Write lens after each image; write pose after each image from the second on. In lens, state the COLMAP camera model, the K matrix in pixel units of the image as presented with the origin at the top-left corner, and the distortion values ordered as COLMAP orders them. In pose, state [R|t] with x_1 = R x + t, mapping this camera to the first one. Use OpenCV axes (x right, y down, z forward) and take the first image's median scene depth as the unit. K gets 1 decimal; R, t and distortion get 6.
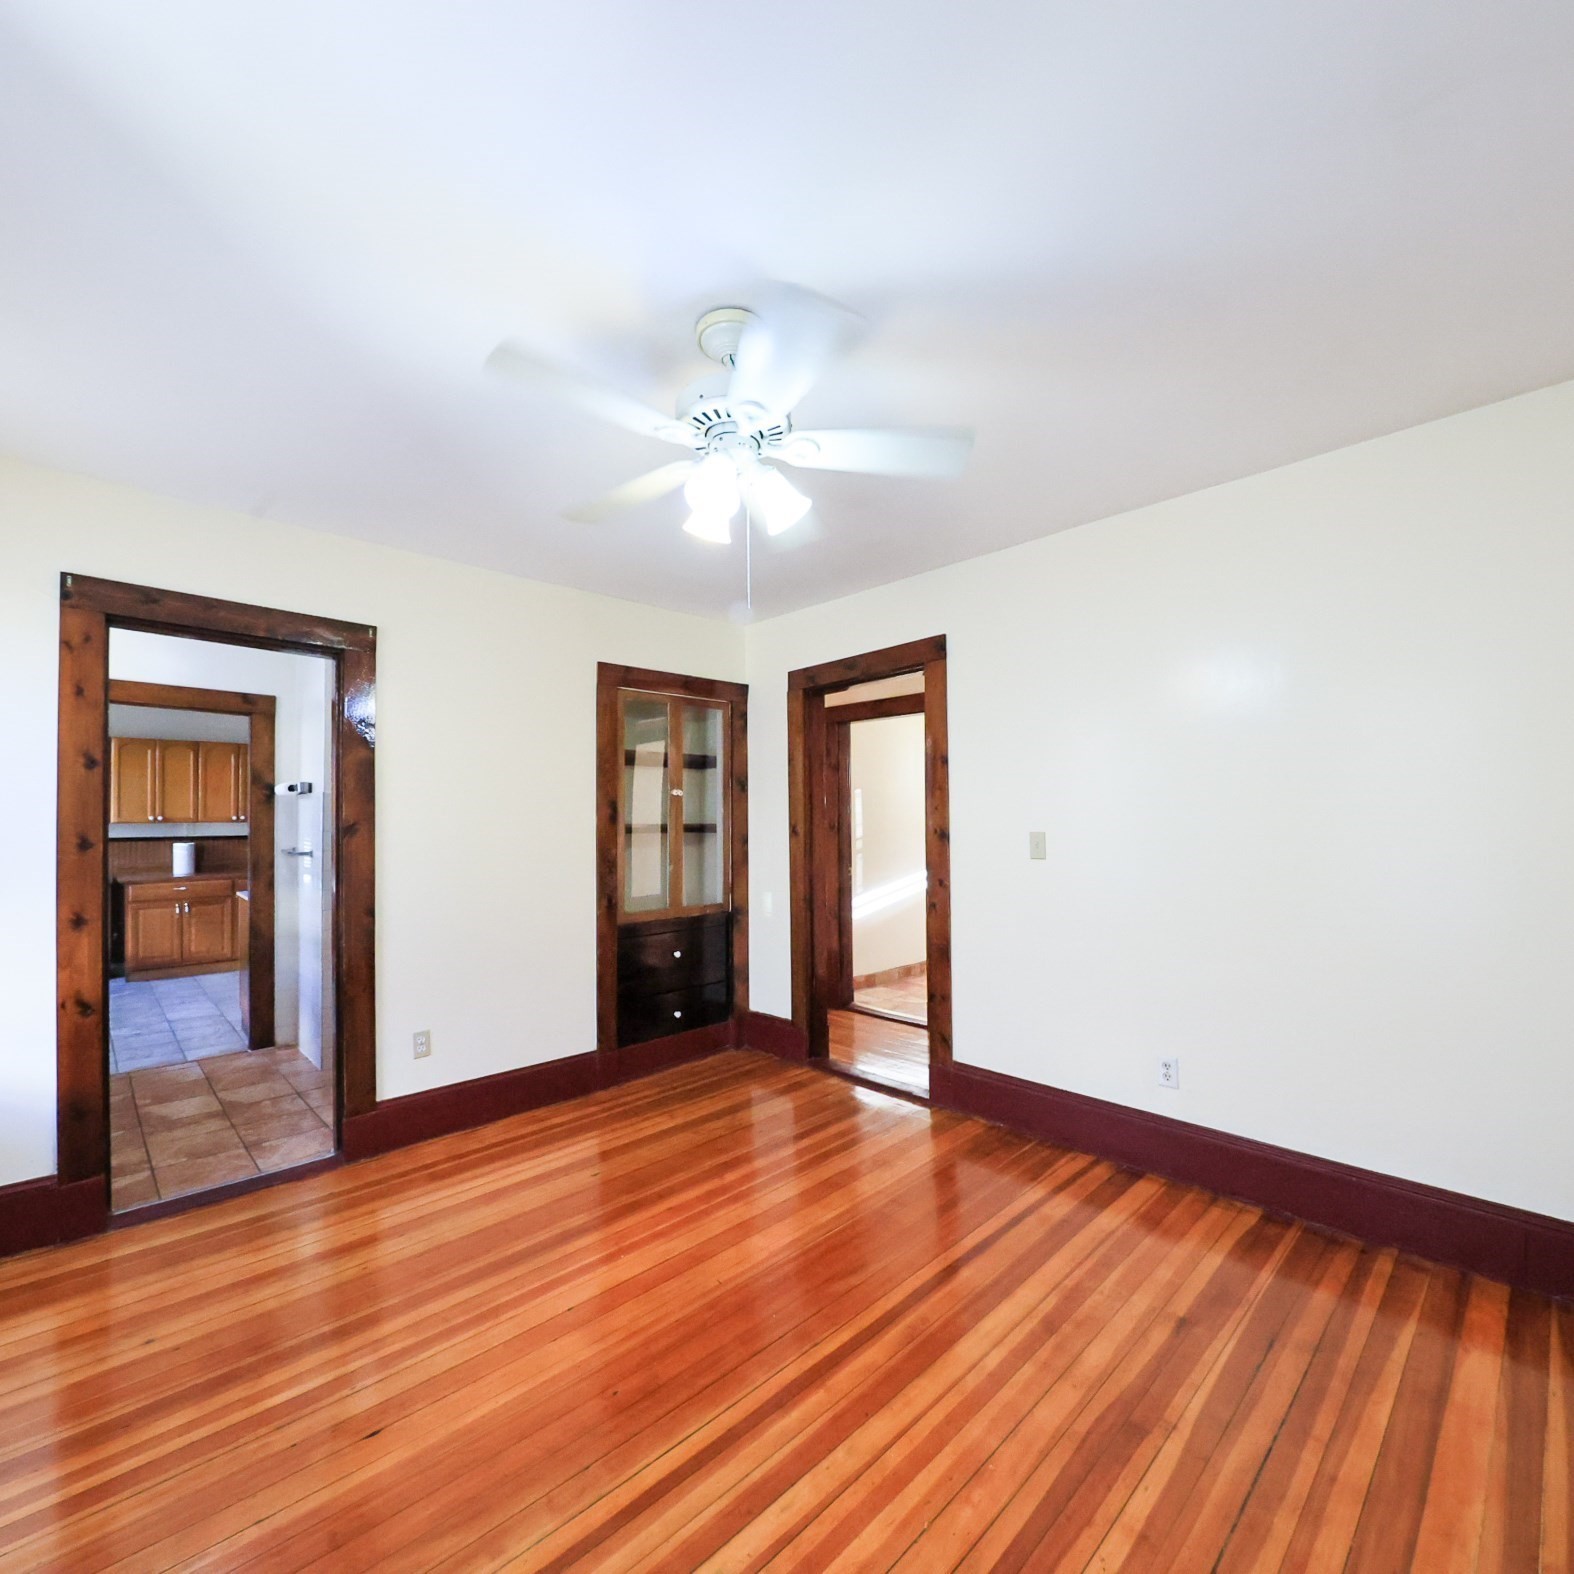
lens RADIAL K [[740.2, 0, 778.9], [0, 740.2, 806.5], [0, 0, 1]] dist [0.005722, -0.006857]
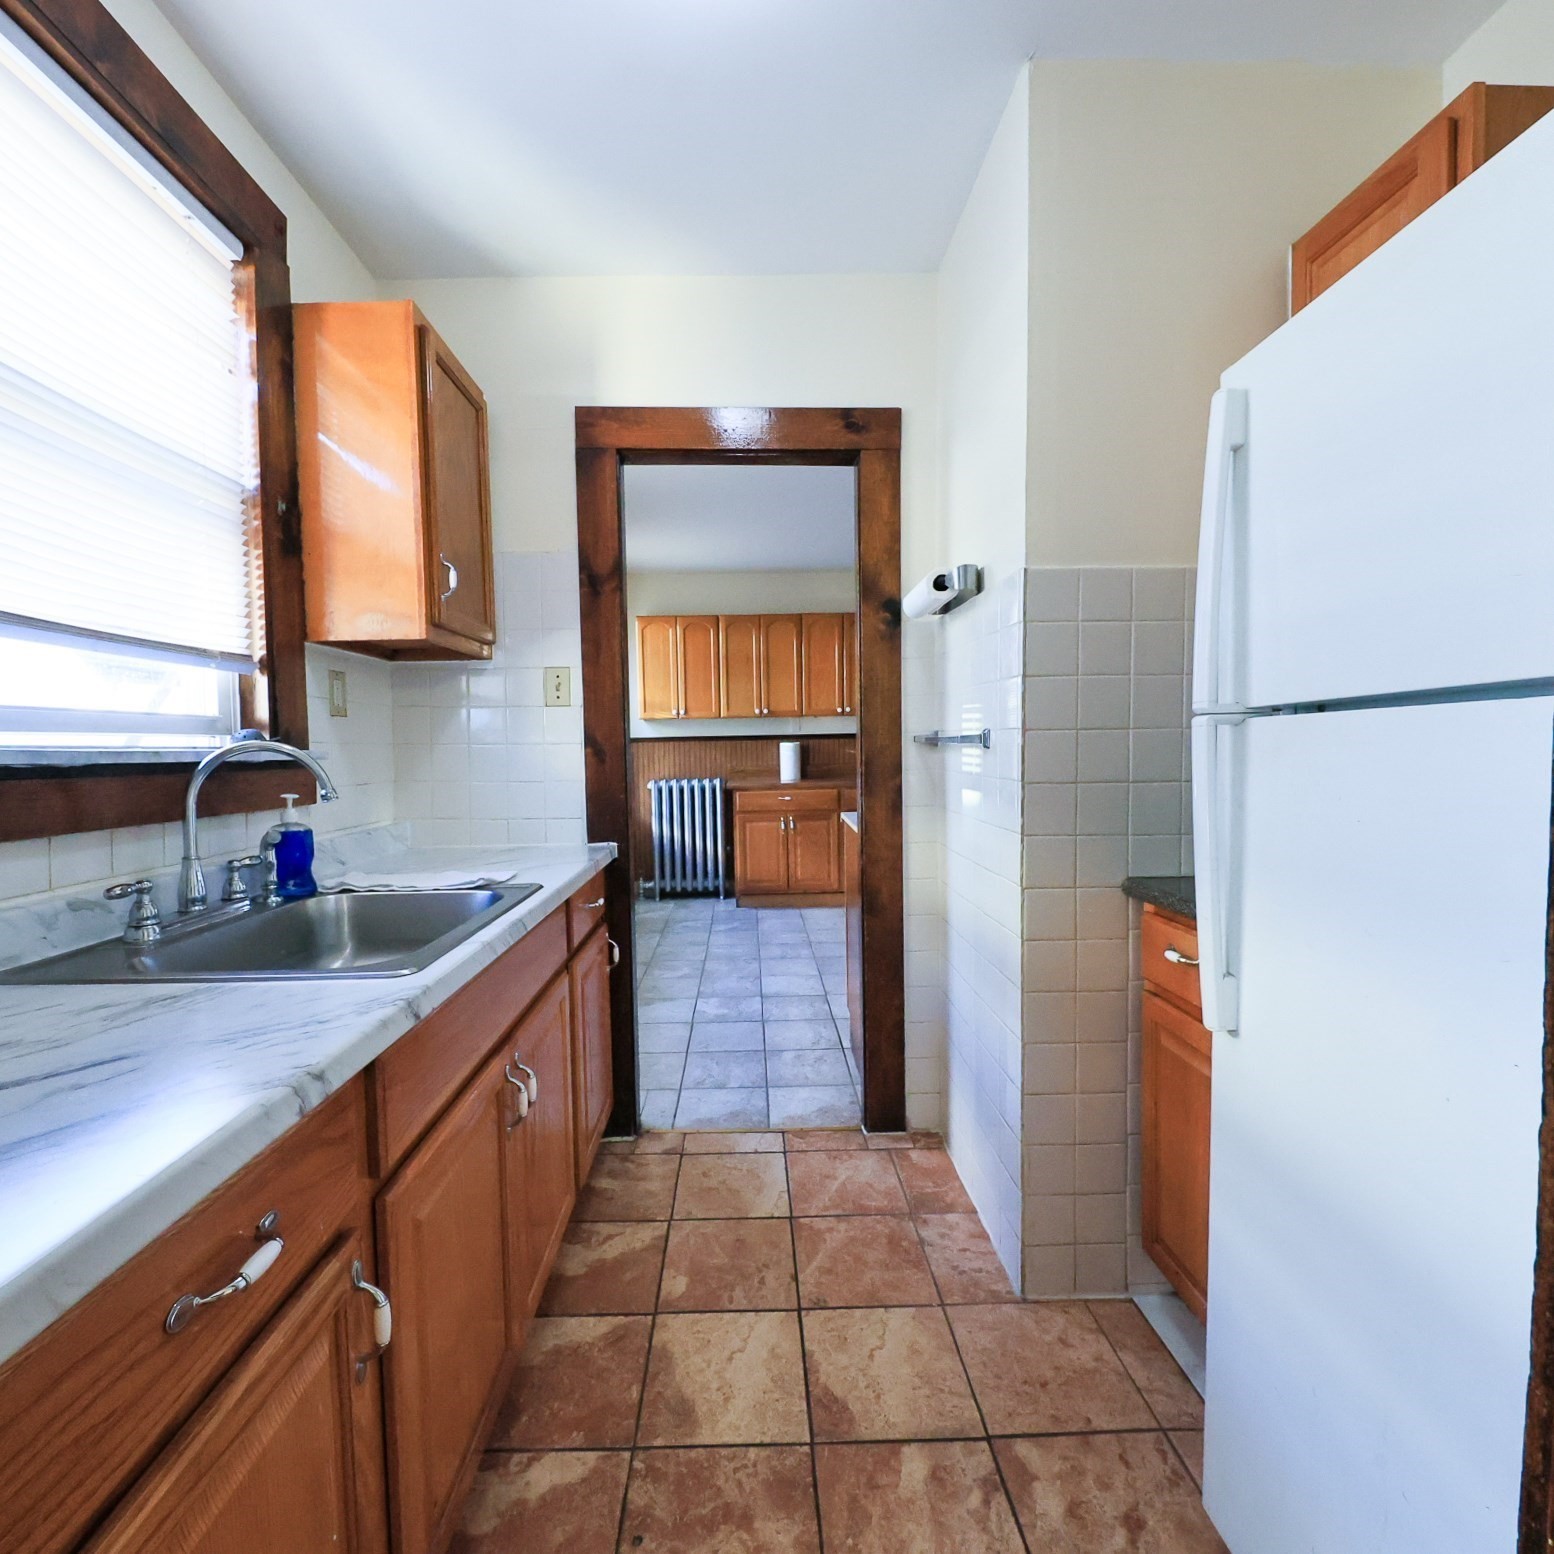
lens RADIAL K [[739.4, 0, 749.4], [0, 739.4, 778.0], [0, 0, 1]] dist [0.000096, -0.007614]
pose [[0.724701, 0.028547, -0.688472, -0.298136], [0.023402, 0.997545, 0.065996, 0.036665], [0.688666, -0.063940, 0.722254, 0.412886]]
